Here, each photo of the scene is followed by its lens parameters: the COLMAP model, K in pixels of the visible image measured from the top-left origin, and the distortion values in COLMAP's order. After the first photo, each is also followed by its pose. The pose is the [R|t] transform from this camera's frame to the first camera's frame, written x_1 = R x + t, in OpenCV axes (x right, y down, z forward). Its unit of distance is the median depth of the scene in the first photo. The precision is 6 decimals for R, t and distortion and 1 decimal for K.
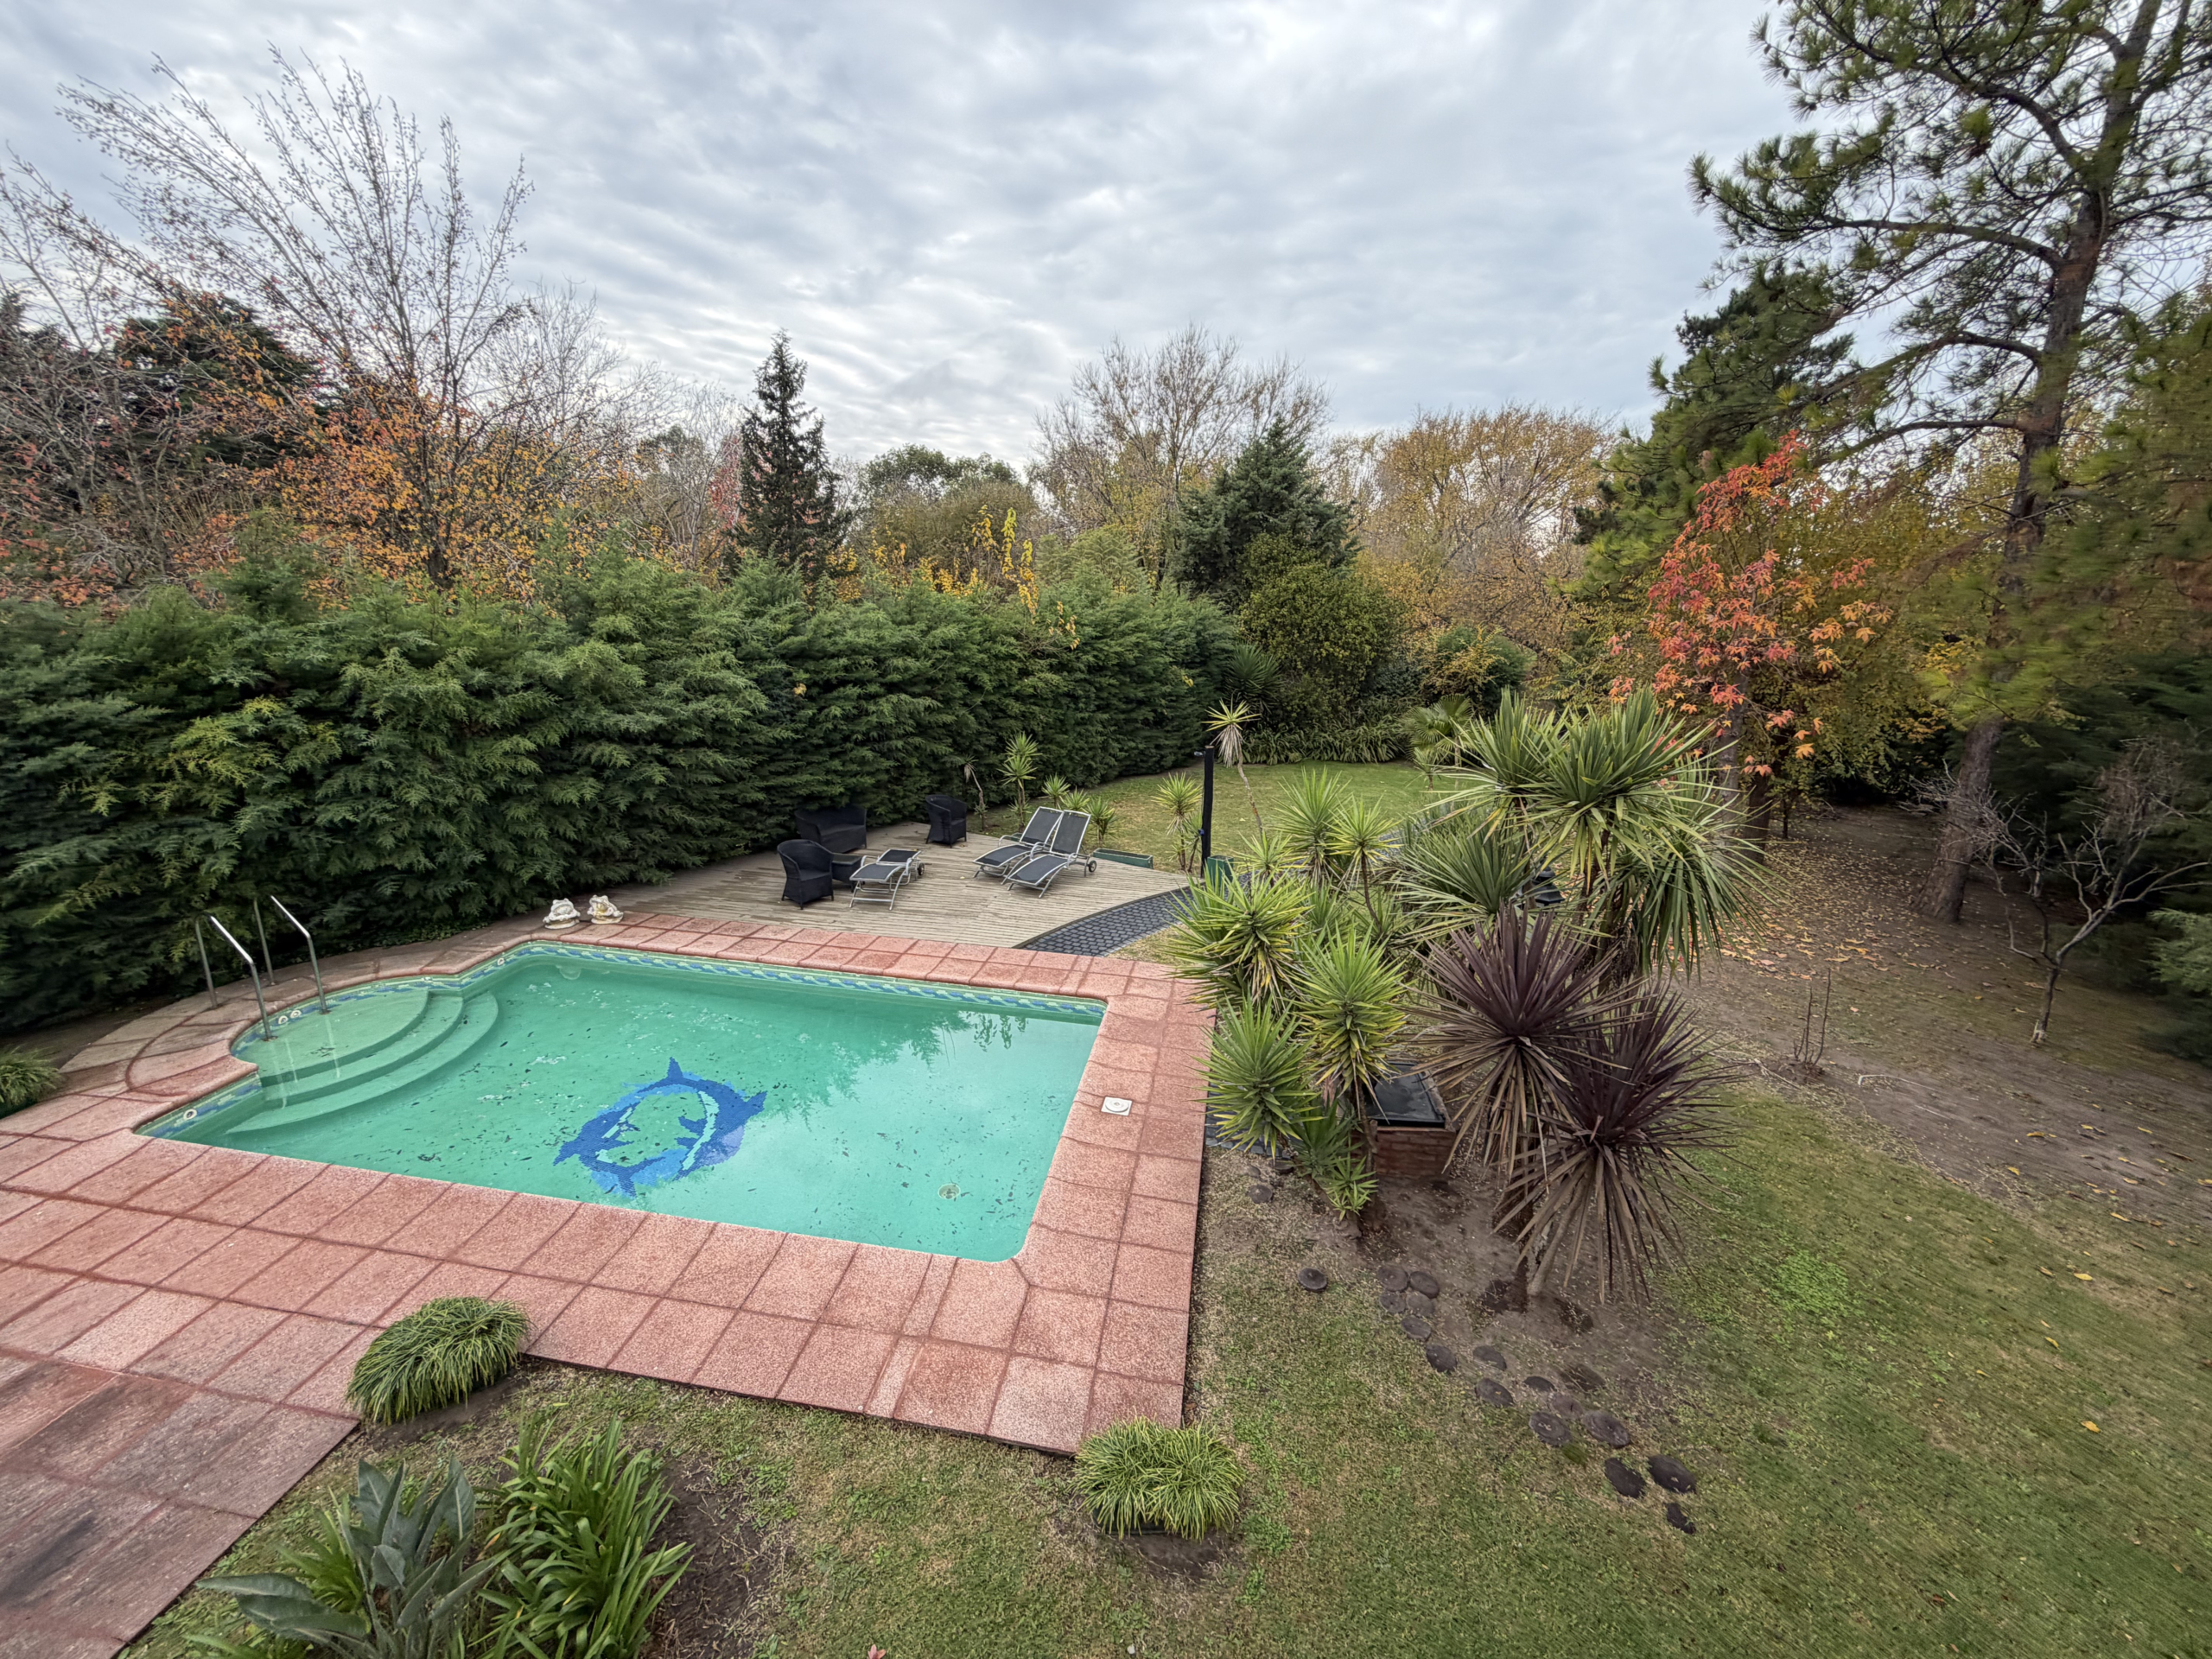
lens RADIAL K [[881.2, 0, 1108.5], [0, 881.2, 819.2], [0, 0, 1]] dist [-0.001361, 0.000142]
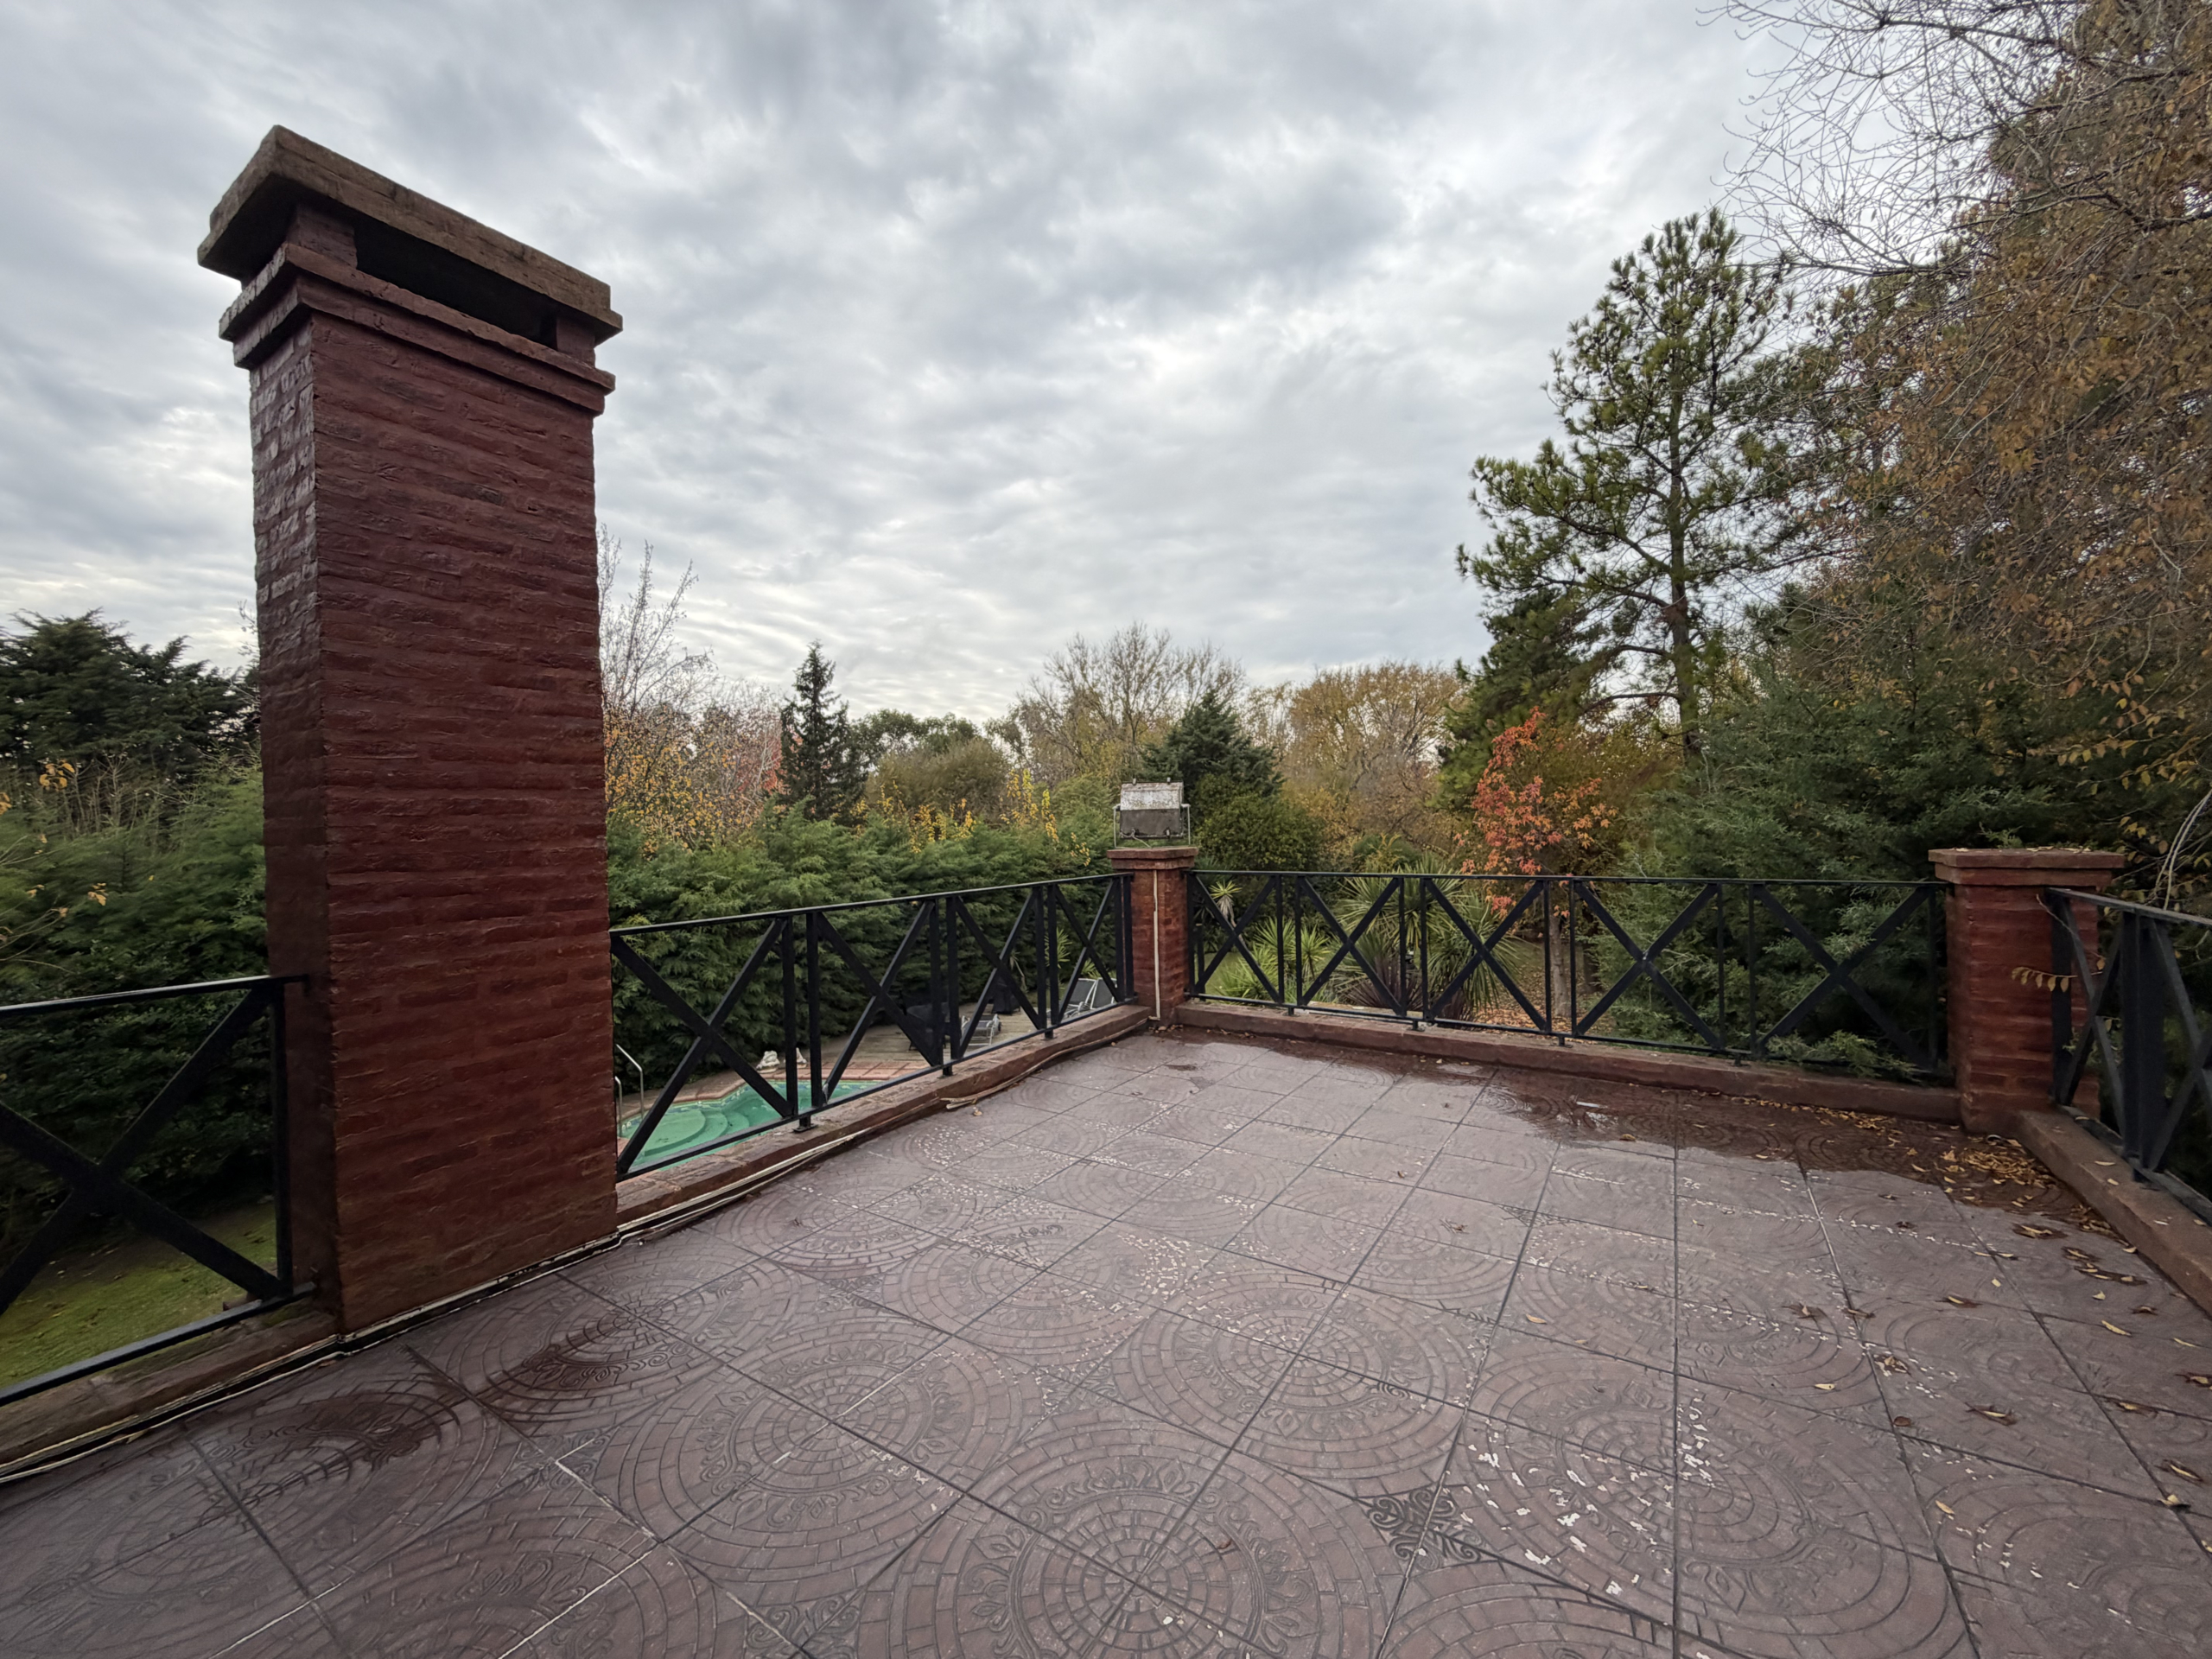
lens RADIAL K [[881.2, 0, 1108.9], [0, 881.2, 838.7], [0, 0, 1]] dist [-0.001361, 0.000142]
pose [[0.995992, -0.056680, 0.069191, -0.057451], [0.071207, 0.970603, -0.229911, 0.048673], [-0.054125, 0.233917, 0.970749, -0.200305]]
